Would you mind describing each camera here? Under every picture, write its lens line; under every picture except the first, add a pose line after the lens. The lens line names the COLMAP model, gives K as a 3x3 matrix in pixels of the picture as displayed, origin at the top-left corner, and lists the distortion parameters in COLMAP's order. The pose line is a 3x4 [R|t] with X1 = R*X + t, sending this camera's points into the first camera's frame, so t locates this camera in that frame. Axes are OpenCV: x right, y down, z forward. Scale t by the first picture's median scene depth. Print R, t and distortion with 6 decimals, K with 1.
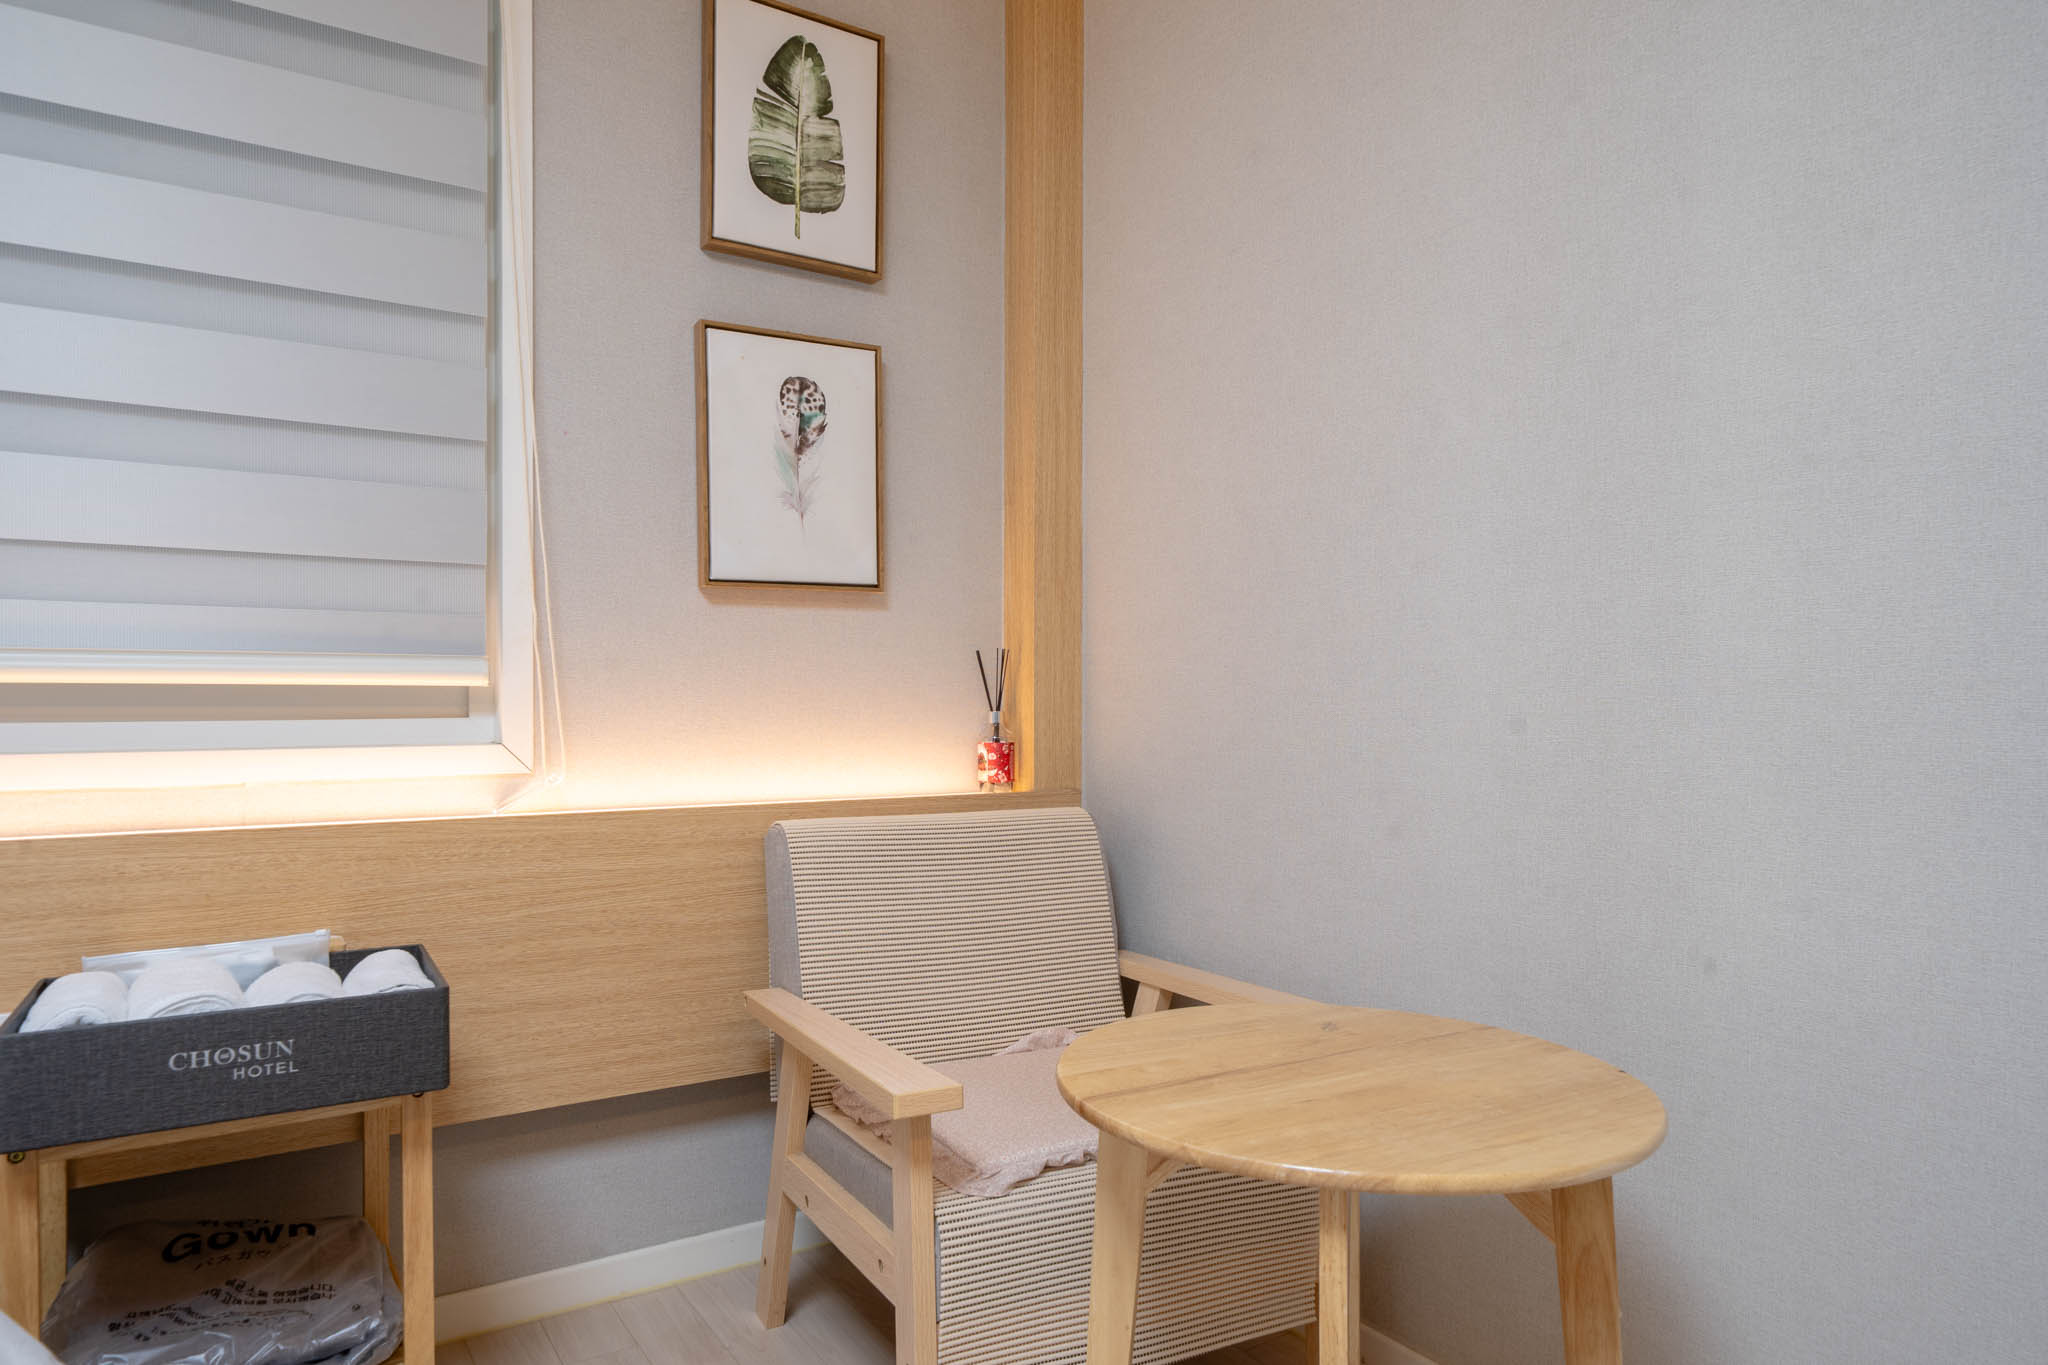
lens RADIAL K [[1313.4, 0, 1029.6], [0, 1313.4, 692.1], [0, 0, 1]] dist [0.009857, 0.002970]
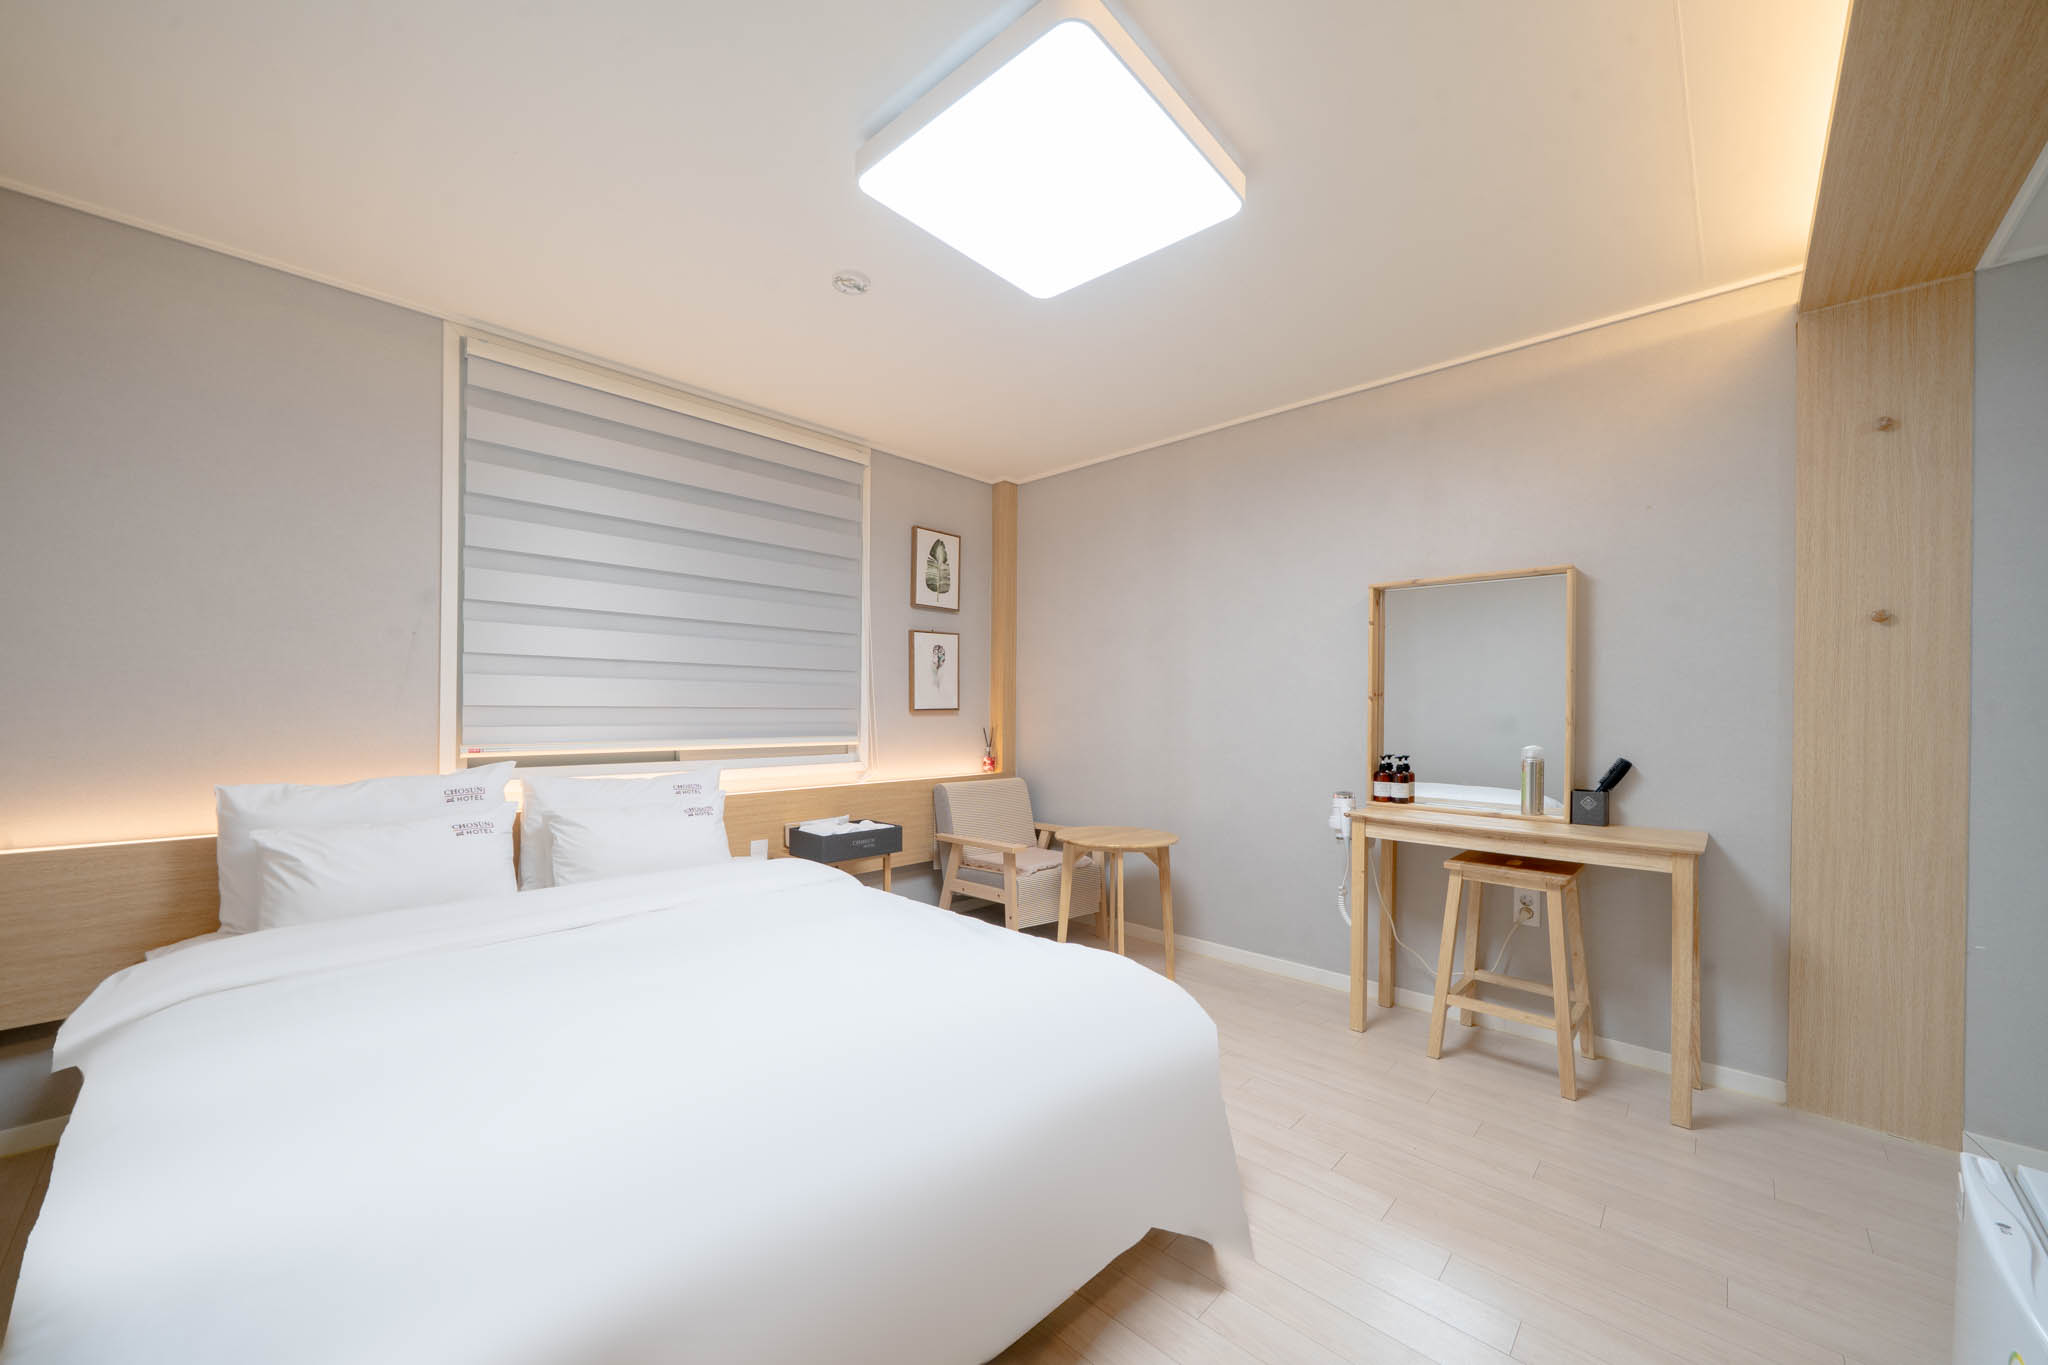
lens RADIAL K [[737.2, 0, 1034.0], [0, 737.2, 696.0], [0, 0, 1]] dist [-0.000253, -0.000559]
pose [[0.976858, 0.009340, 0.213685, -0.330396], [-0.007021, 0.999908, -0.011605, -0.096144], [-0.213774, 0.009836, 0.976834, -0.808803]]
